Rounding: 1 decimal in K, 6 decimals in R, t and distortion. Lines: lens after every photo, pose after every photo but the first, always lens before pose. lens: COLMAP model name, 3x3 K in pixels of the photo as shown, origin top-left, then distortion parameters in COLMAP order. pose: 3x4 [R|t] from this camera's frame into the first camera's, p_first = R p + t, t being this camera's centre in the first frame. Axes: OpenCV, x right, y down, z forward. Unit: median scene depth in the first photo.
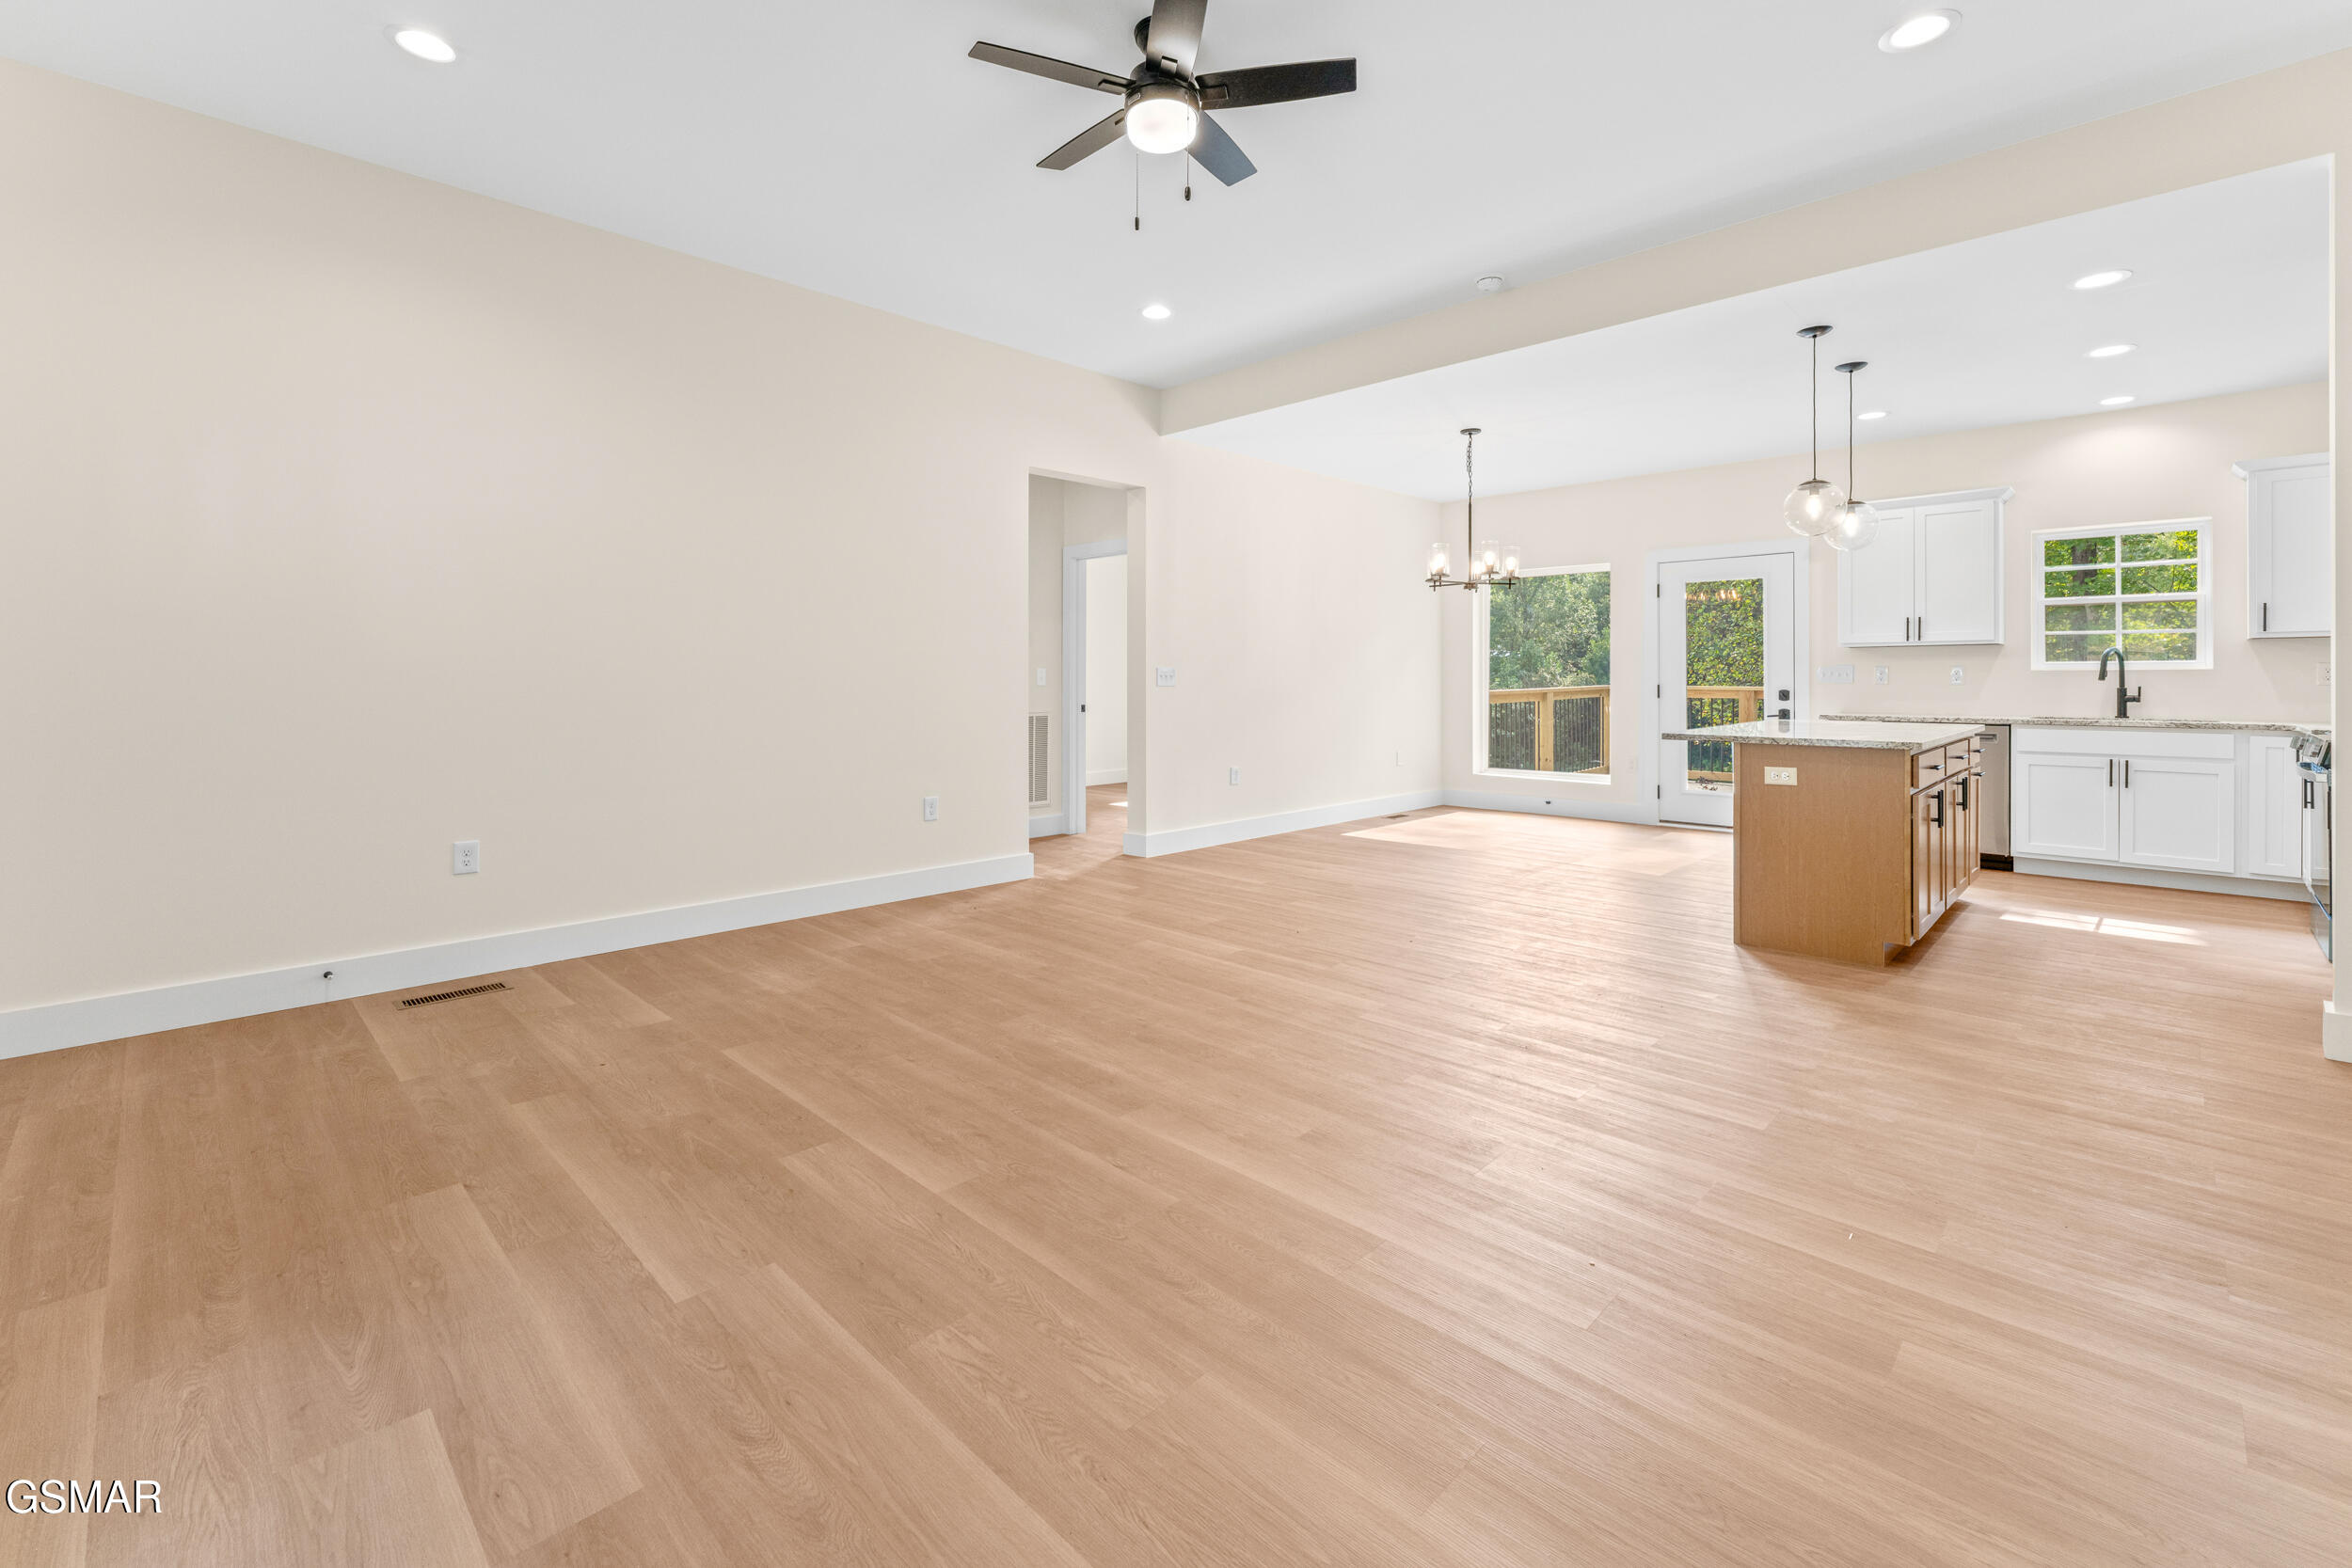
lens RADIAL K [[999.1, 0, 1162.4], [0, 999.1, 676.0], [0, 0, 1]] dist [0.003112, -0.000217]
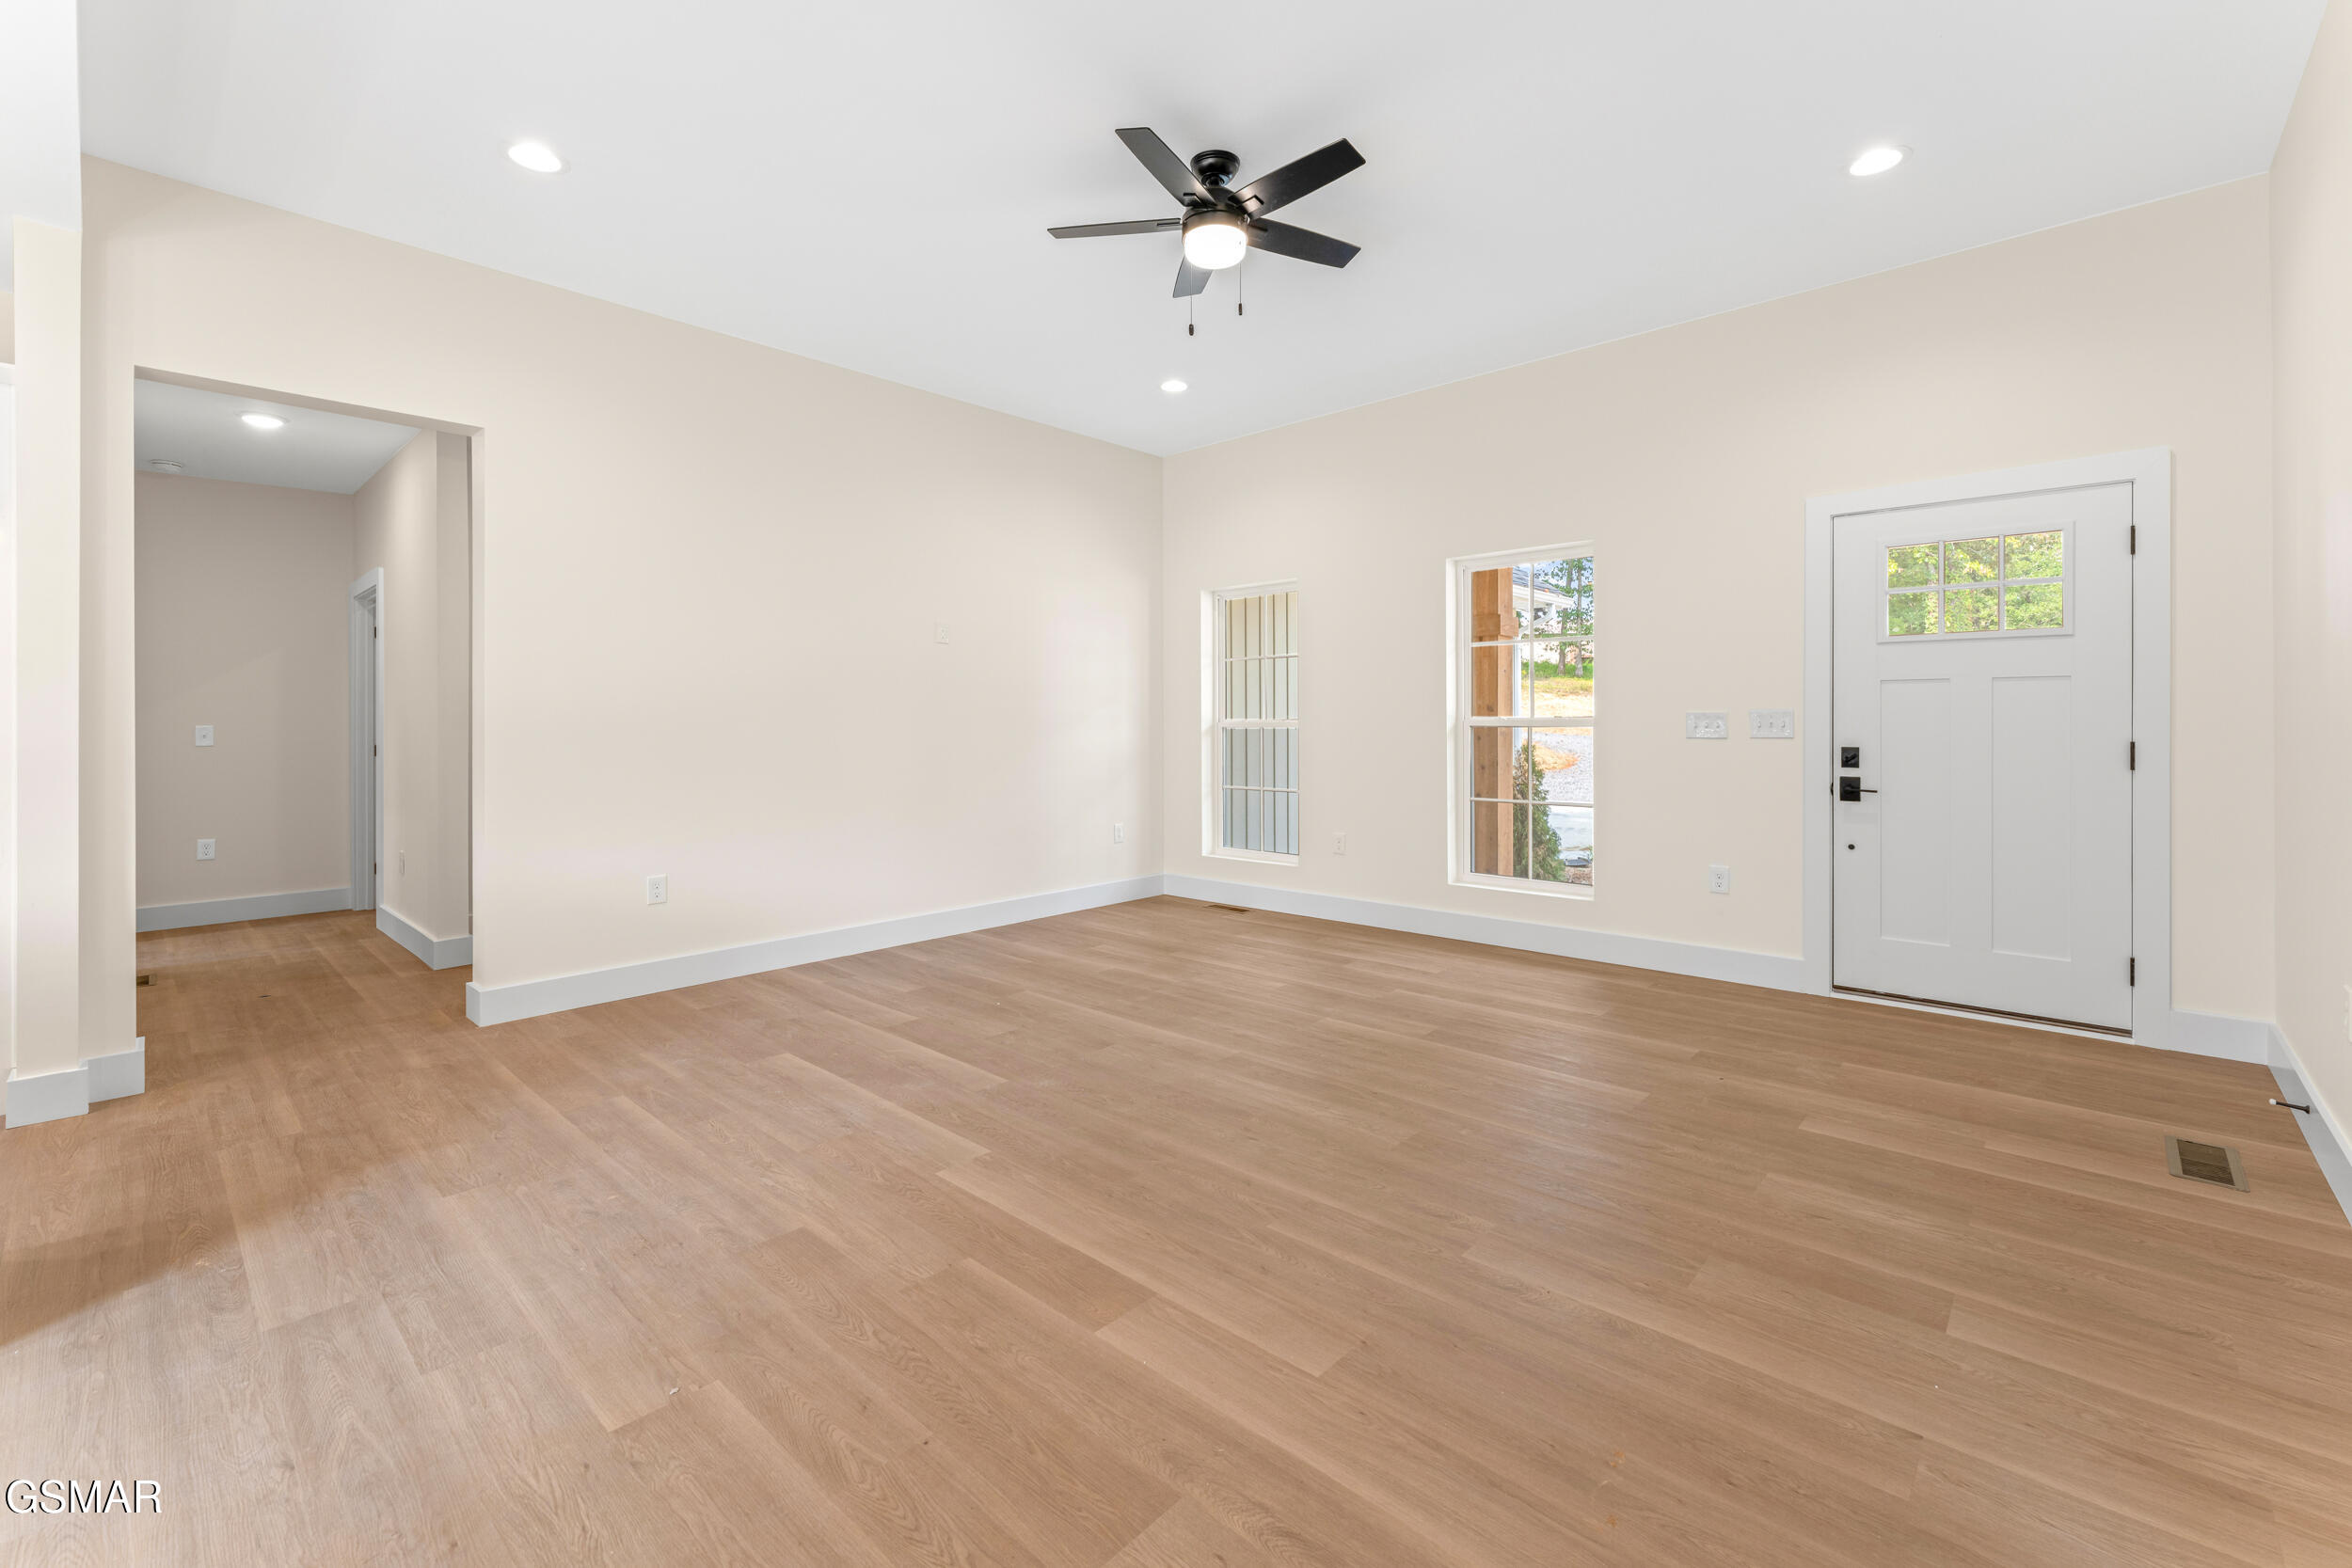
lens RADIAL K [[974.4, 0, 1163.7], [0, 974.4, 726.2], [0, 0, 1]] dist [0.004227, 0.000047]
pose [[-0.999544, 0.006492, -0.029488, 0.057186], [0.006574, 0.999975, -0.002680, -0.002625], [0.029470, -0.002872, -0.999562, 1.359431]]
